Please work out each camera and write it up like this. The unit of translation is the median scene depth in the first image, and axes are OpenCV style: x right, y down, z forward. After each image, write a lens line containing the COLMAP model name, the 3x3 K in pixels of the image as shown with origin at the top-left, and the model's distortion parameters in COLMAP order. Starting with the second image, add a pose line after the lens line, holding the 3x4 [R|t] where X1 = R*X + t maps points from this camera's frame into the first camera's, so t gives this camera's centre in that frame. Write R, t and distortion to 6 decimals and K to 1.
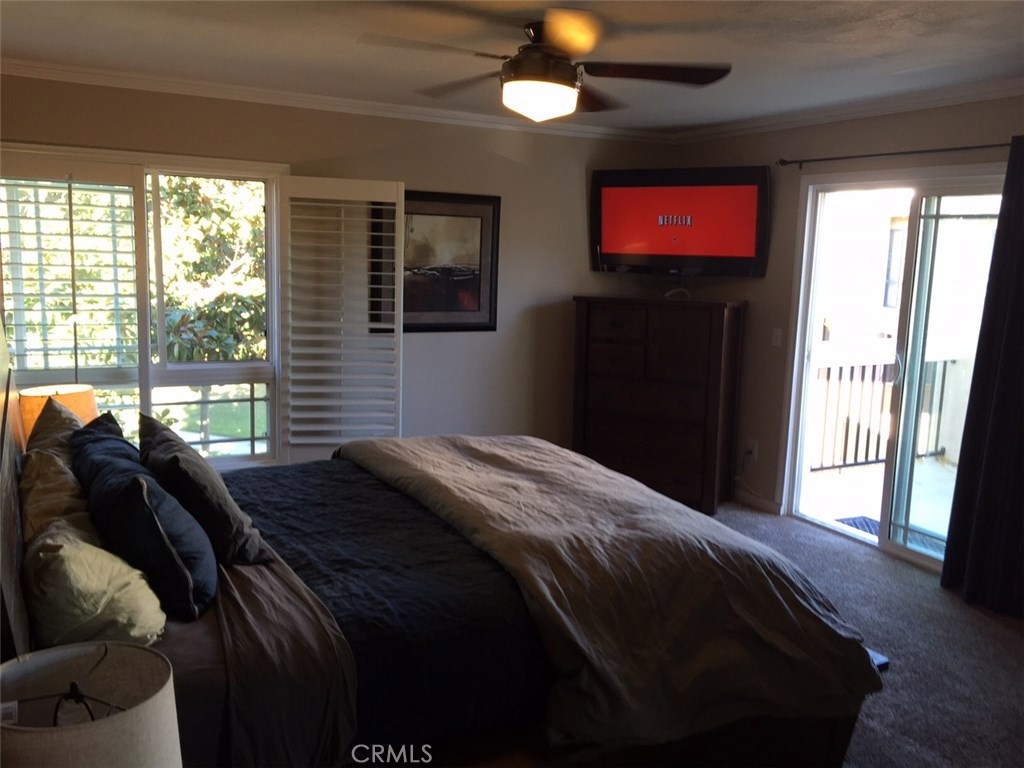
lens RADIAL K [[871.7, 0, 513.8], [0, 871.7, 380.5], [0, 0, 1]] dist [0.057744, -0.067423]
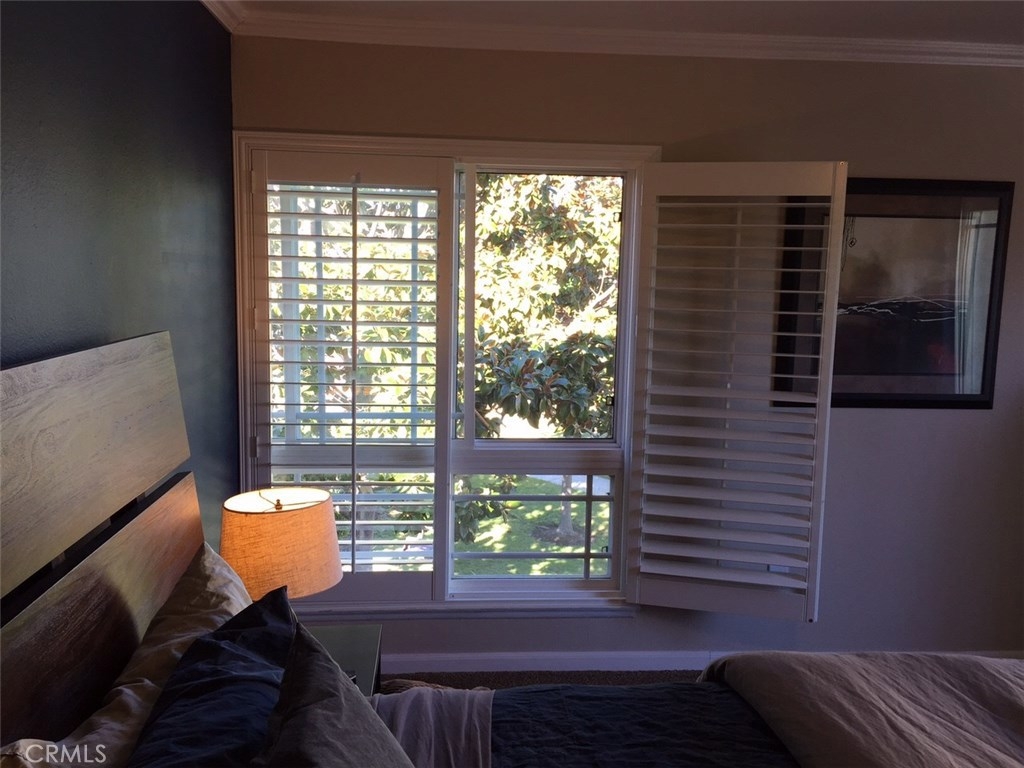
lens RADIAL K [[871.7, 0, 514.0], [0, 871.7, 383.1], [0, 0, 1]] dist [0.057744, -0.067423]
pose [[0.913043, 0.039433, -0.405953, -0.079708], [-0.052138, 0.998434, -0.020282, -0.049064], [0.404517, 0.039684, 0.913669, 0.348718]]
